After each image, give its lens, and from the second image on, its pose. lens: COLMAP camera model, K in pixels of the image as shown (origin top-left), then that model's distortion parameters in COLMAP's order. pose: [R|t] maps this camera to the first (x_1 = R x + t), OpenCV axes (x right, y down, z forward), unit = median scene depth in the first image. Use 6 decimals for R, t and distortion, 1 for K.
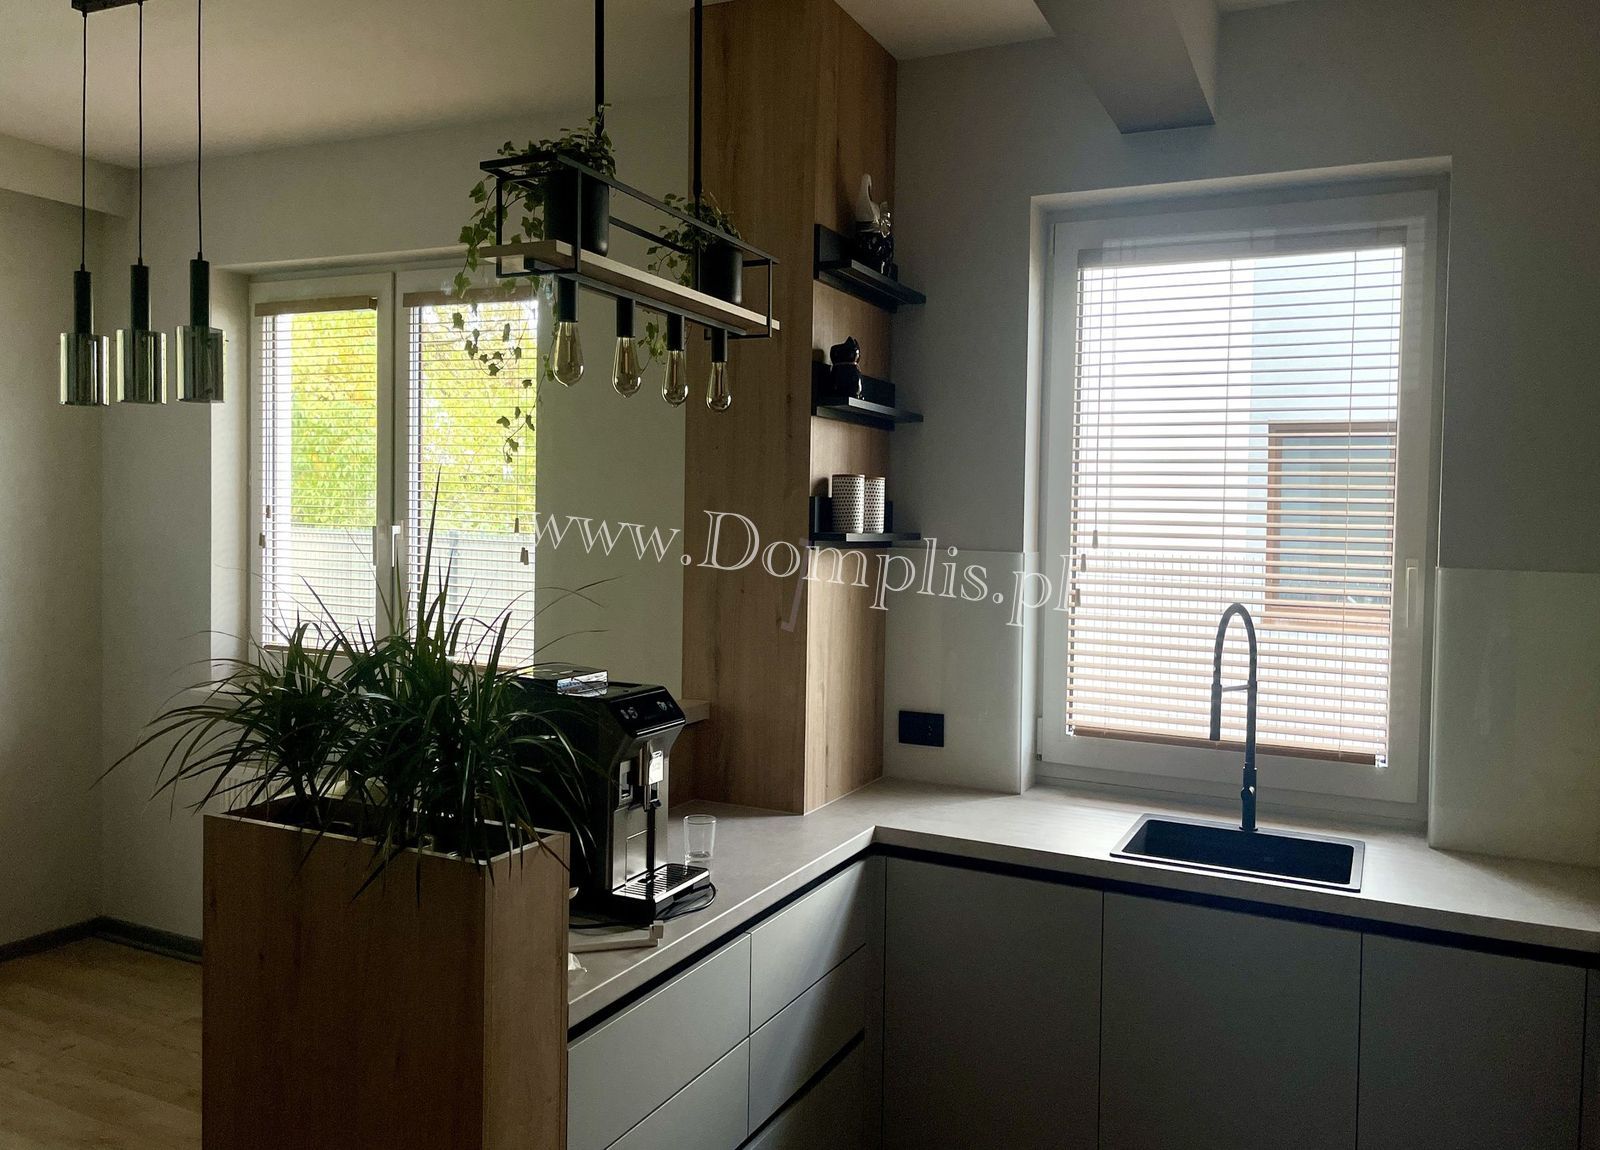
lens RADIAL K [[1197.1, 0, 837.7], [0, 1197.1, 569.8], [0, 0, 1]] dist [-0.004538, -0.012166]
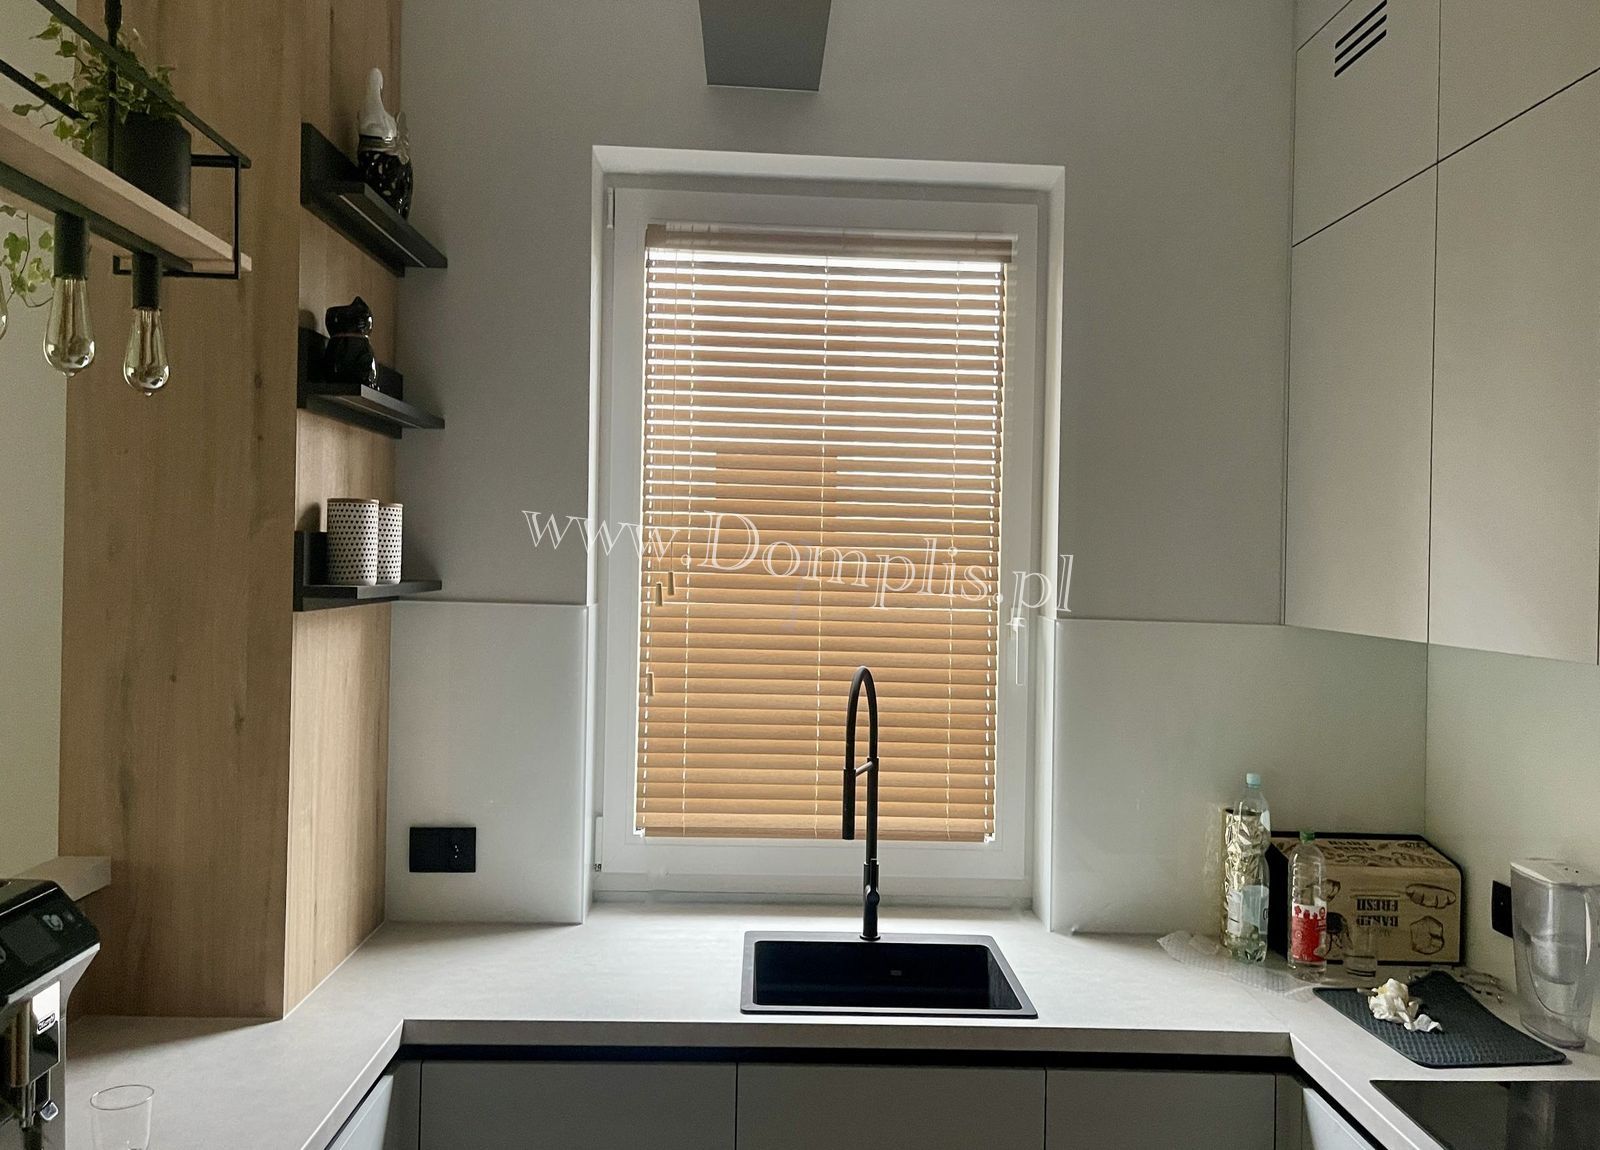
lens RADIAL K [[1197.1, 0, 837.7], [0, 1197.1, 569.8], [0, 0, 1]] dist [-0.004538, -0.012166]
pose [[0.882928, -0.000115, 0.469508, -0.066677], [0.008491, 0.999840, -0.015724, -0.026617], [-0.469431, 0.017870, 0.882788, 0.273973]]
